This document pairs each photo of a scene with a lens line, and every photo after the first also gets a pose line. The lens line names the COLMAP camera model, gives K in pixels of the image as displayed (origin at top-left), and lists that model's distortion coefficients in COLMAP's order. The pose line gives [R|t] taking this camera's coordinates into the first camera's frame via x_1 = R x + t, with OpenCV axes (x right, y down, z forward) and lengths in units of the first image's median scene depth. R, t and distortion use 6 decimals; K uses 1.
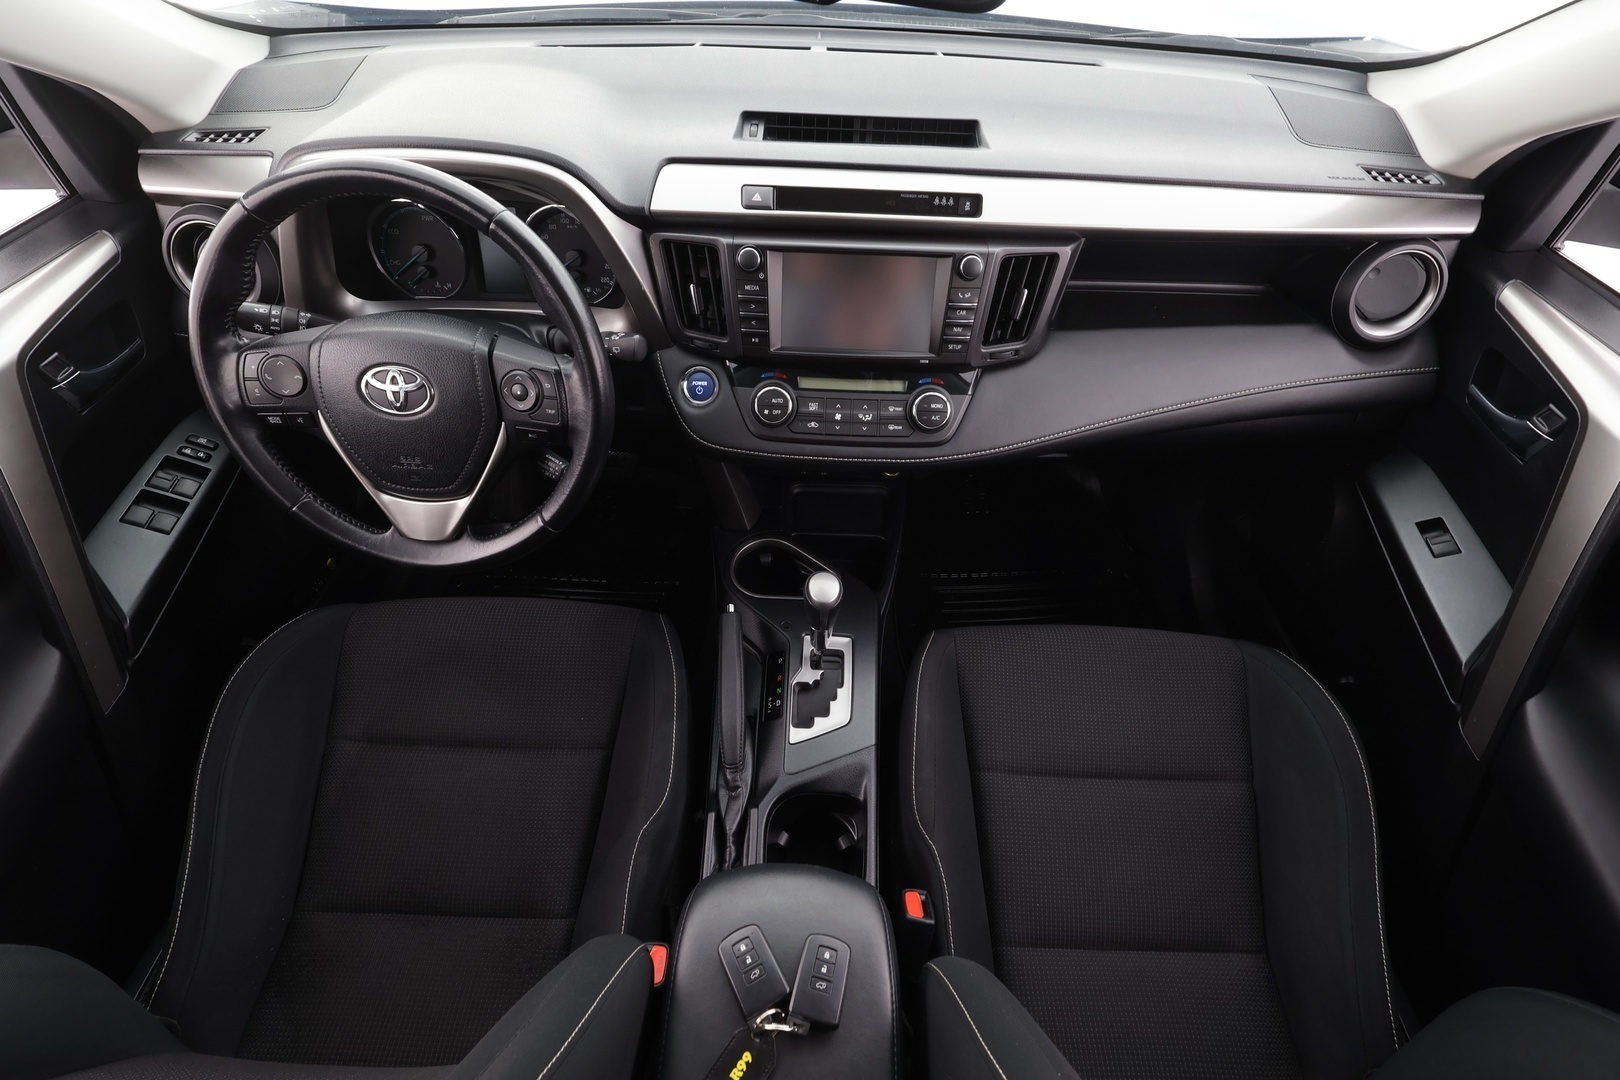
lens RADIAL K [[743.2, 0, 810.8], [0, 743.2, 539.6], [0, 0, 1]] dist [-0.003967, 0.001050]
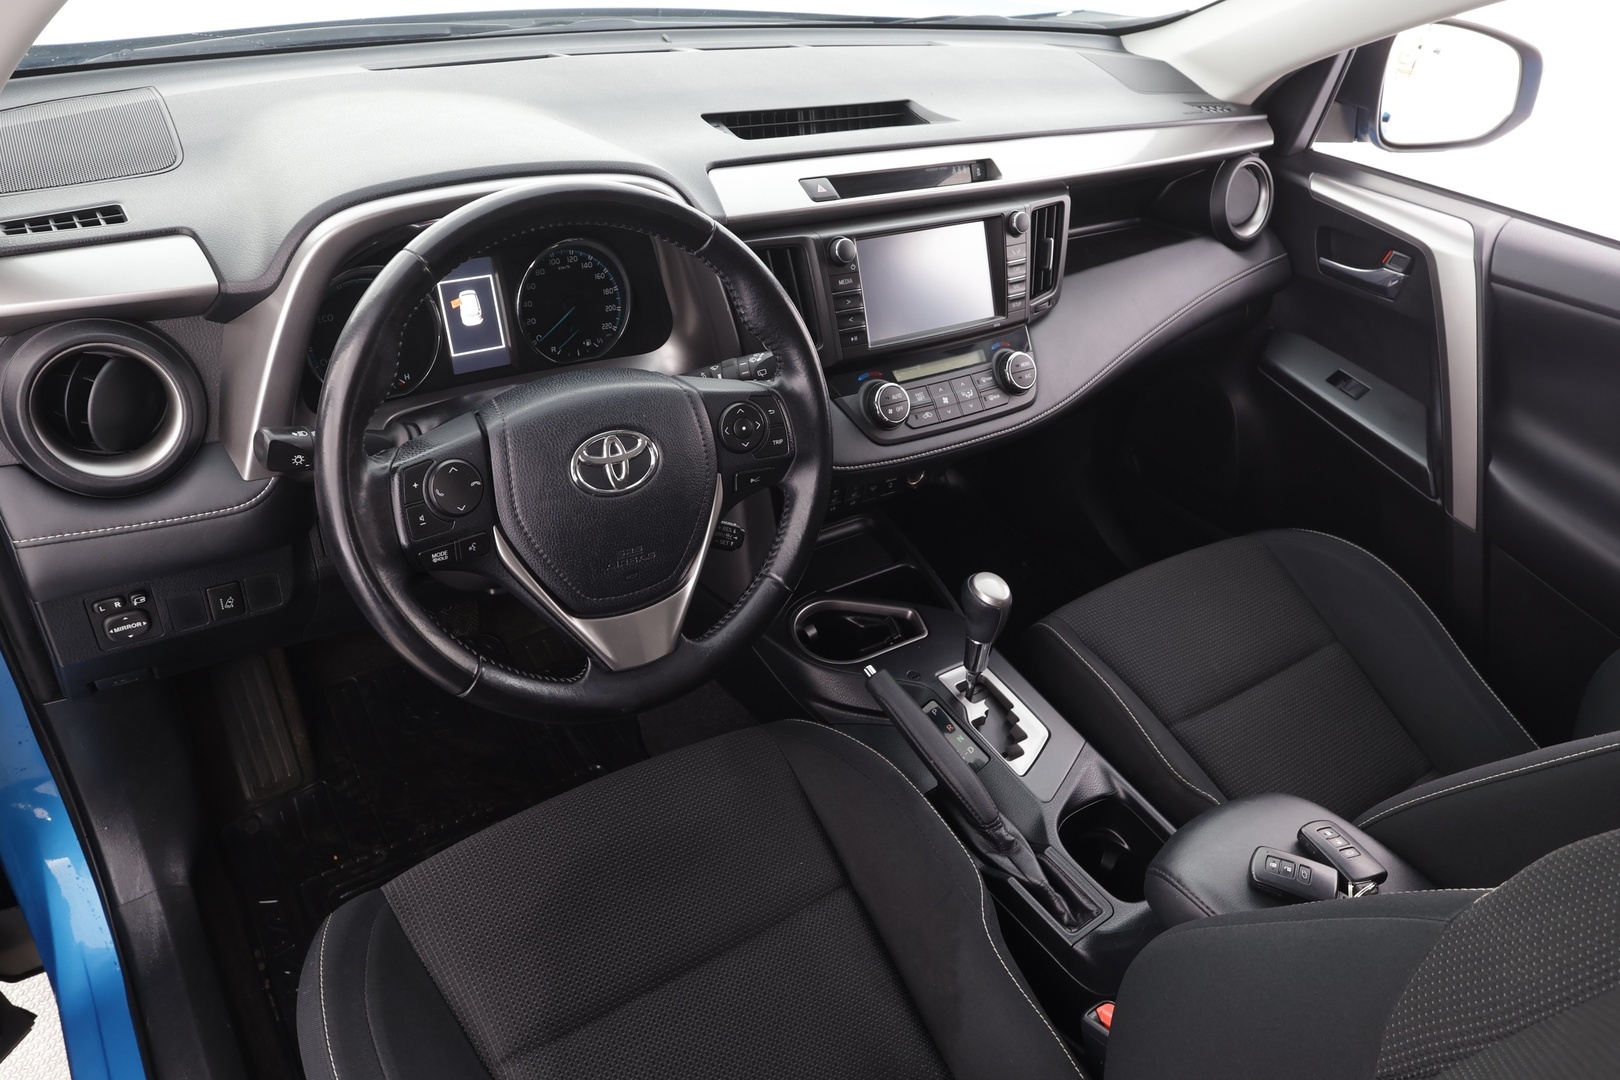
lens RADIAL K [[1097.3, 0, 806.0], [0, 1097.3, 539.3], [0, 0, 1]] dist [0.001408, 0.000257]
pose [[0.808431, -0.292889, 0.510544, -0.837891], [0.380811, 0.921666, -0.074261, 0.026338], [-0.448801, 0.254455, 0.856639, -0.033417]]
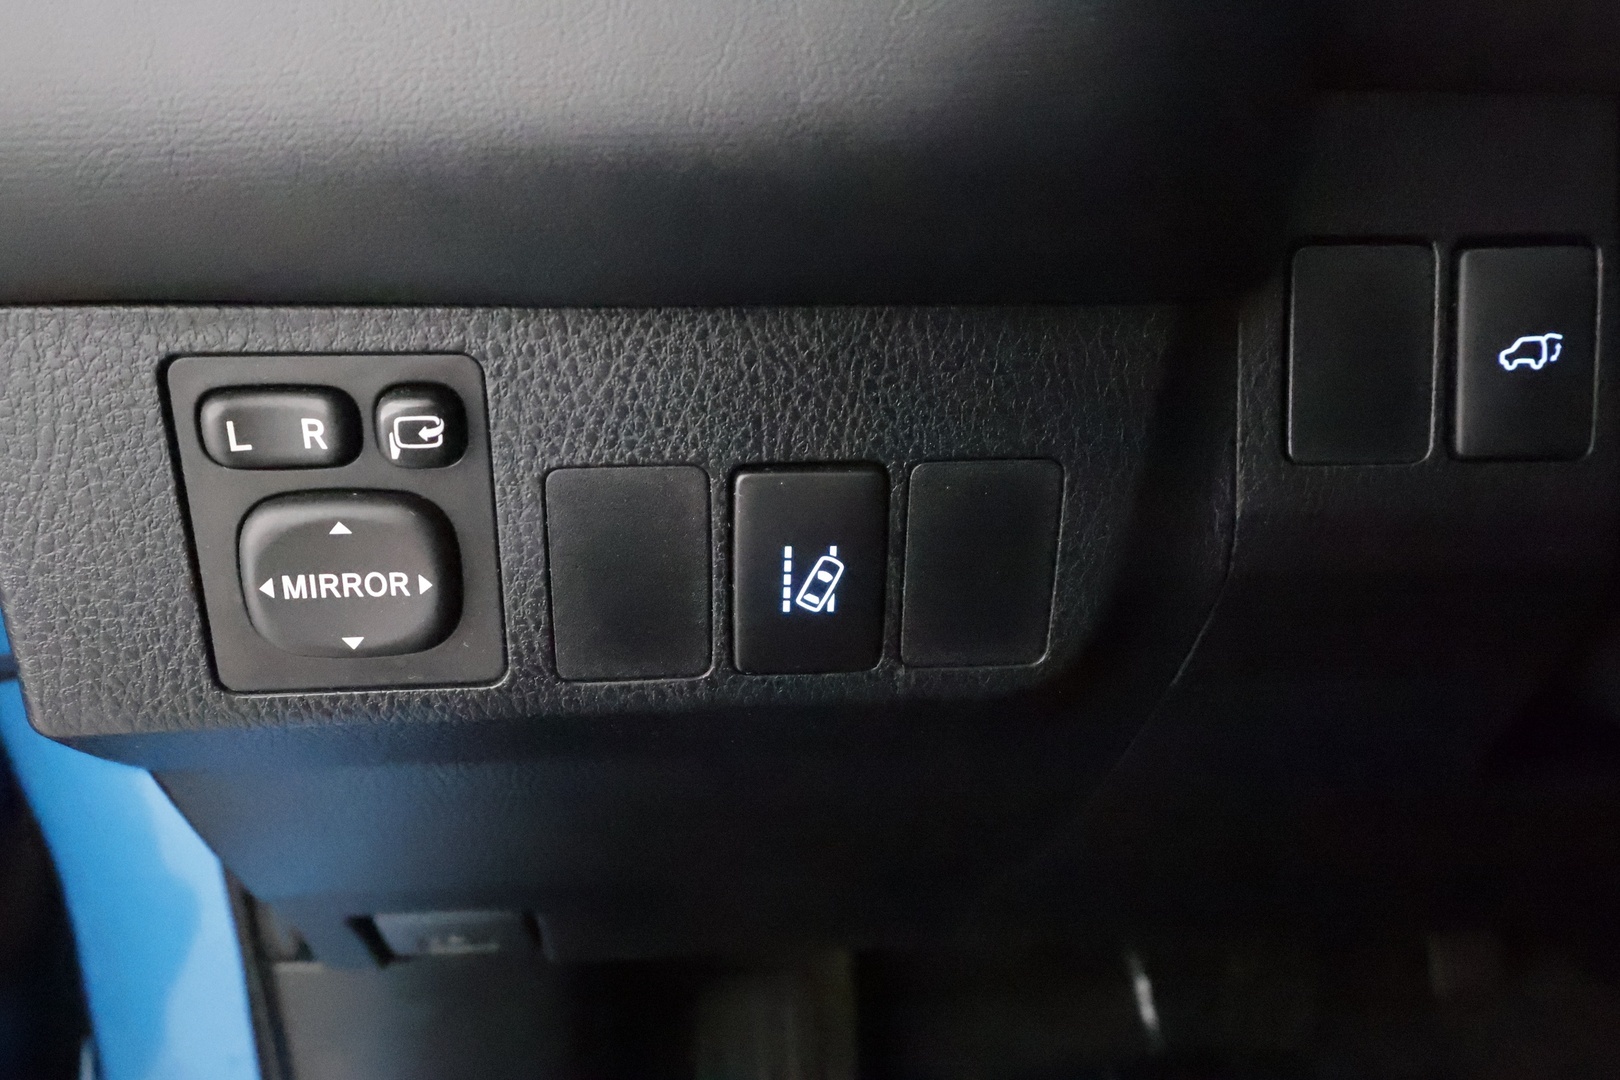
lens RADIAL K [[1337.8, 0, 807.8], [0, 1337.8, 541.4], [0, 0, 1]] dist [-0.006157, -0.000872]
pose [[0.988656, -0.063619, 0.136055, -0.800624], [0.119419, 0.882356, -0.455178, -0.101766], [-0.091091, 0.466262, 0.879944, 0.919659]]
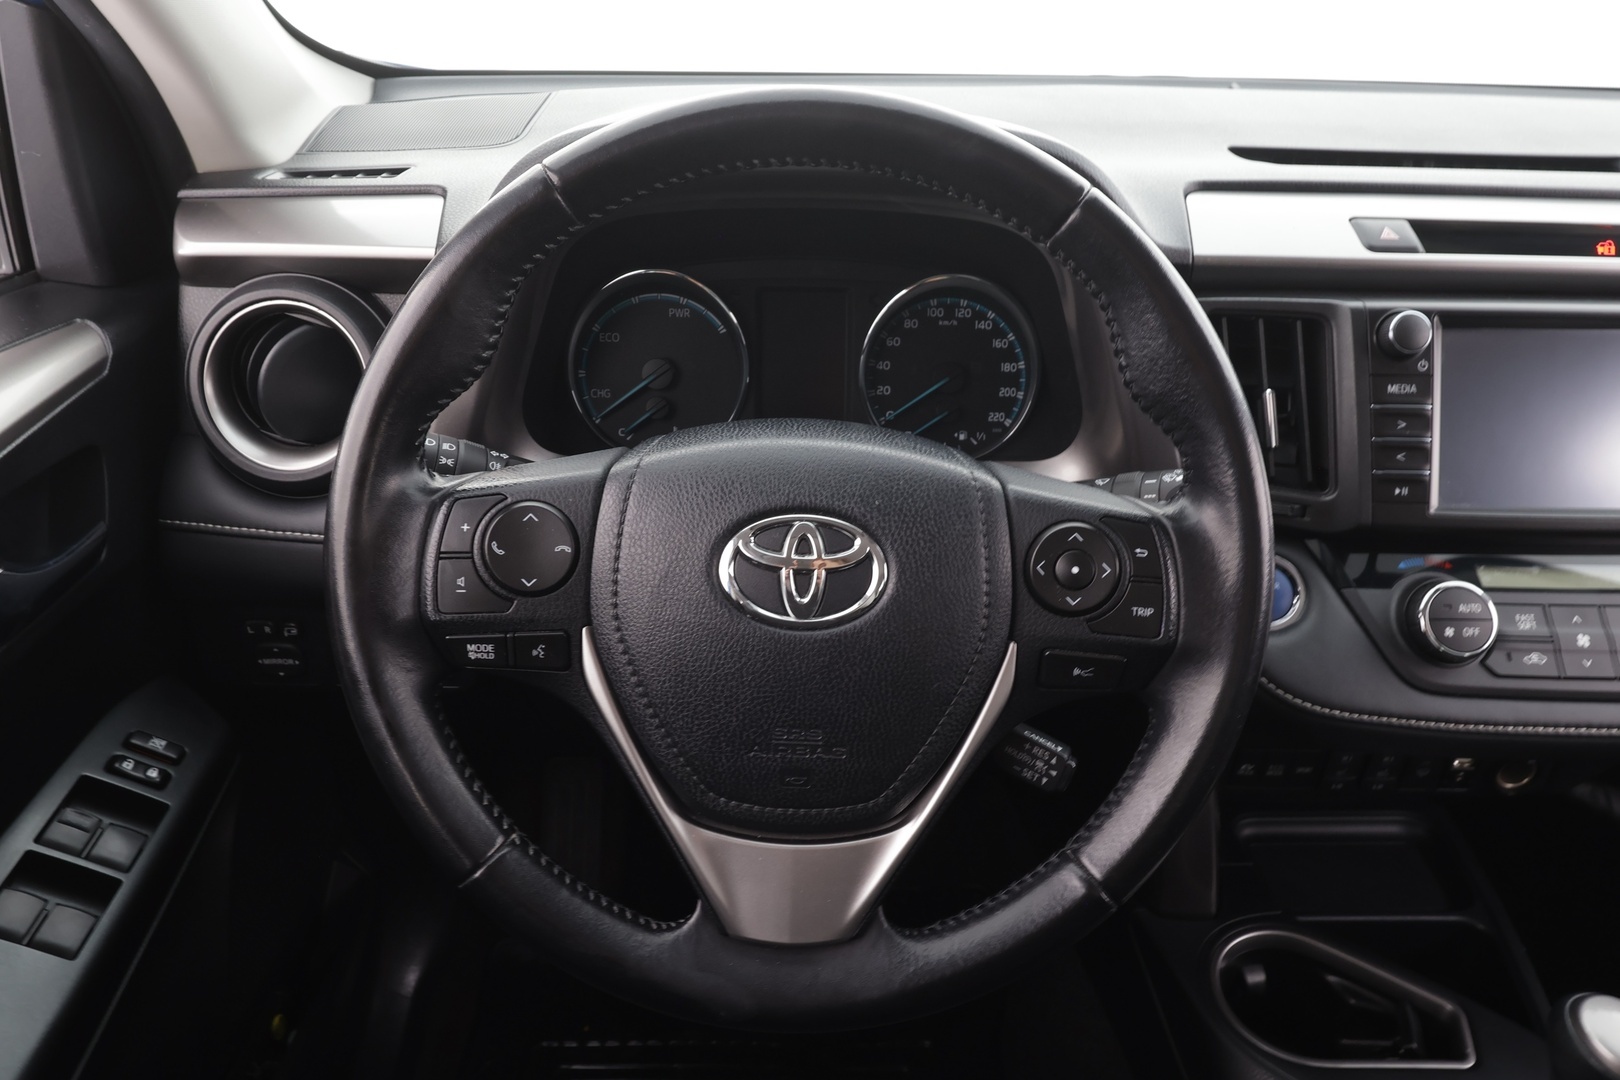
lens RADIAL K [[1097.3, 0, 814.8], [0, 1097.3, 544.9], [0, 0, 1]] dist [0.001408, 0.000257]
pose [[0.998939, -0.022530, 0.040167, -0.481926], [0.035363, 0.933978, -0.355576, 0.010092], [-0.029504, 0.356619, 0.933784, 0.334679]]
